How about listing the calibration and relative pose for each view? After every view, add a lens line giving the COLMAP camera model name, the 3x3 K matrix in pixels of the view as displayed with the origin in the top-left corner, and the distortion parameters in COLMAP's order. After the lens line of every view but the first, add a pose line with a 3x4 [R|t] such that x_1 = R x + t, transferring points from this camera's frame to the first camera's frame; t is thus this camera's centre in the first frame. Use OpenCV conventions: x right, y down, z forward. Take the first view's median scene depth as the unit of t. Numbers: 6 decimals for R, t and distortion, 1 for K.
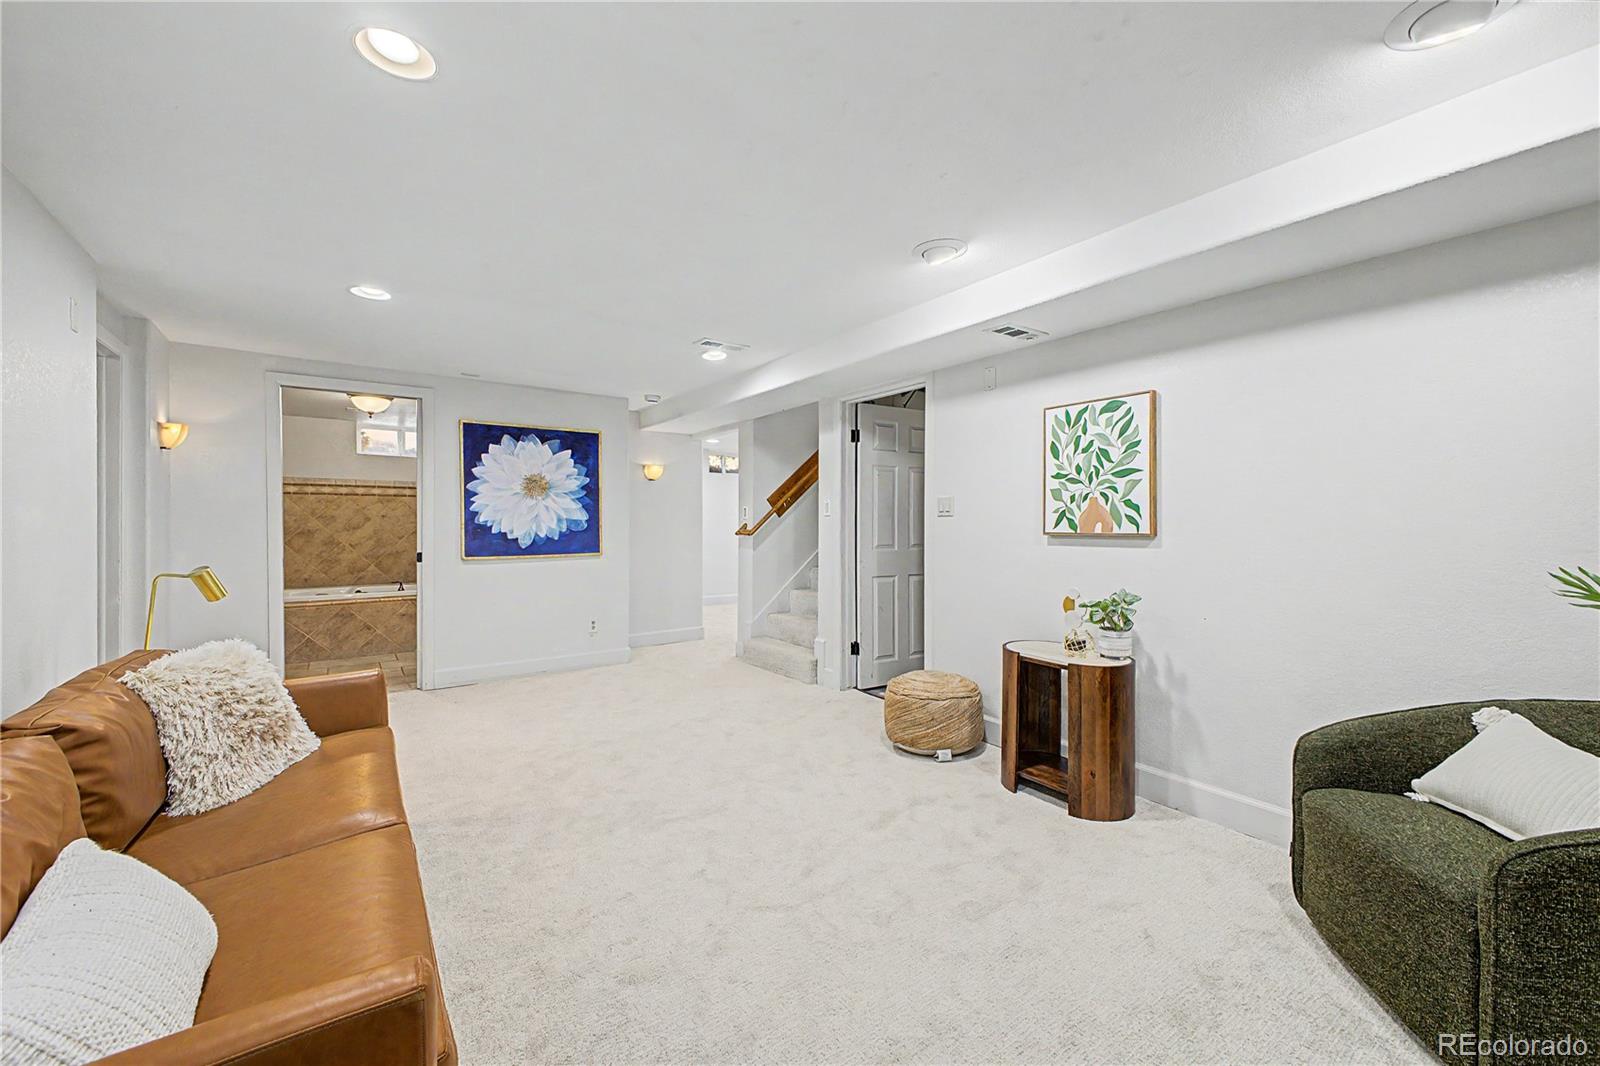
lens RADIAL K [[638.7, 0, 796.6], [0, 638.7, 517.9], [0, 0, 1]] dist [0.024521, -0.003367]
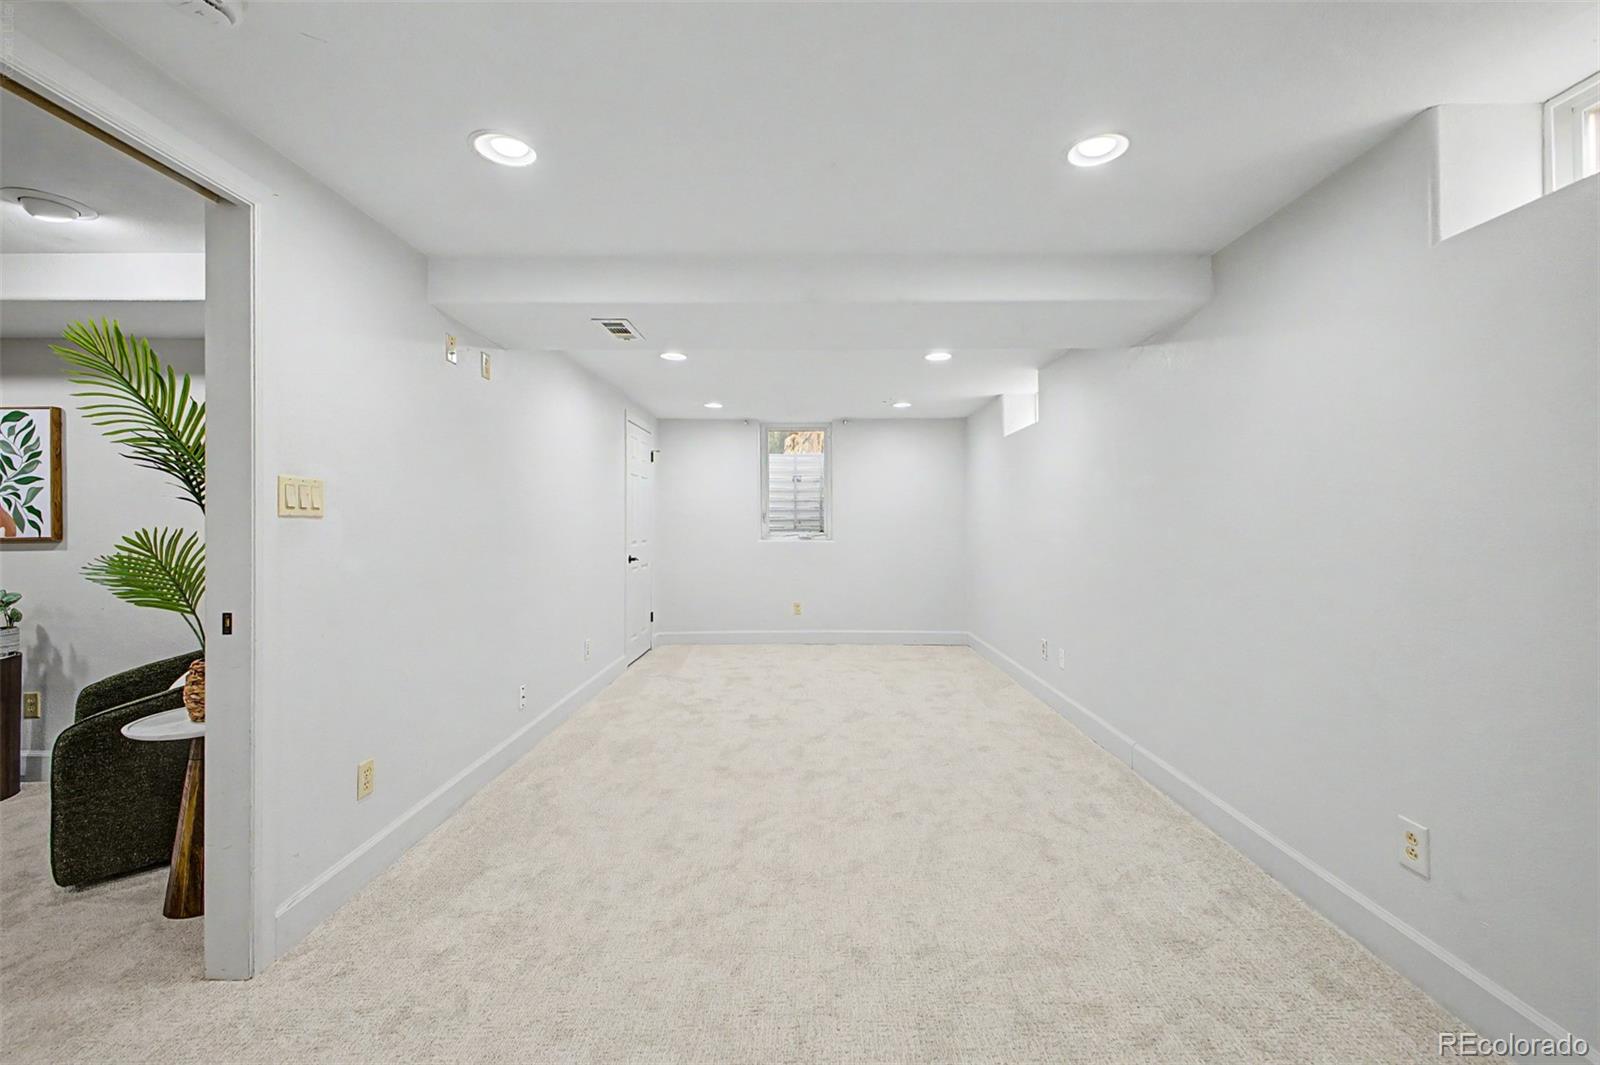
lens RADIAL K [[638.7, 0, 798.6], [0, 638.7, 517.9], [0, 0, 1]] dist [0.024521, -0.003367]
pose [[0.593599, -0.000577, 0.804761, 0.394998], [0.002583, 0.999996, -0.001188, -0.003390], [-0.804757, 0.002784, 0.593598, -0.672957]]
